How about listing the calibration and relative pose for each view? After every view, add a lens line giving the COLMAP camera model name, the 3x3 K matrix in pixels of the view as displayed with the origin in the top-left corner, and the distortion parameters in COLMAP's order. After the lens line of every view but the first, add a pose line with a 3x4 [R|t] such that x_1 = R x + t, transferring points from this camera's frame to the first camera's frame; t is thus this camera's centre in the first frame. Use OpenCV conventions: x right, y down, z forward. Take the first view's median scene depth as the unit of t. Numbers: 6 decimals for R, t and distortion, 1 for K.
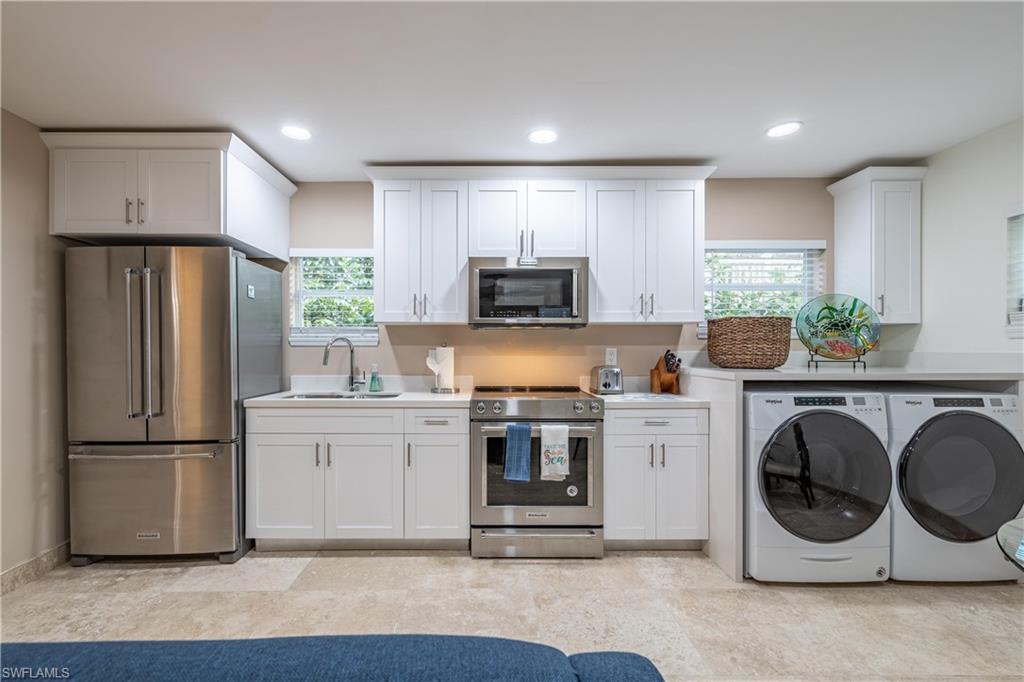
lens RADIAL K [[455.8, 0, 485.6], [0, 455.8, 350.0], [0, 0, 1]] dist [0.001766, -0.000035]
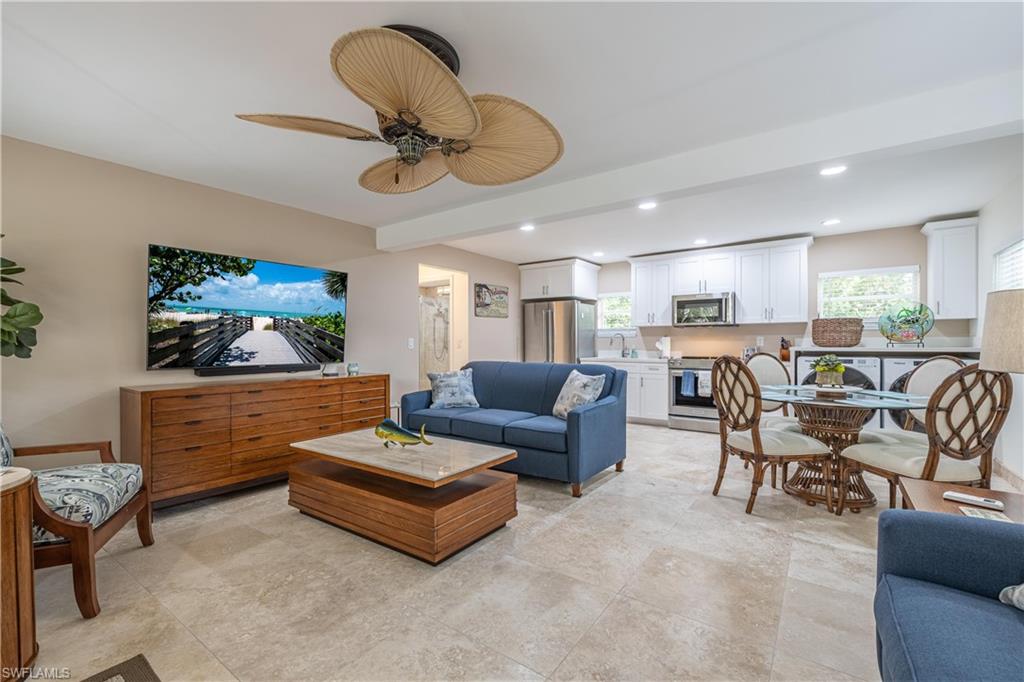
lens RADIAL K [[438.2, 0, 513.3], [0, 438.2, 347.0], [0, 0, 1]] dist [0.001150, -0.000313]
pose [[0.809405, 0.002401, -0.587245, 0.619550], [0.001085, 0.999984, 0.005584, 0.032021], [0.587249, -0.005157, 0.809390, -1.225128]]
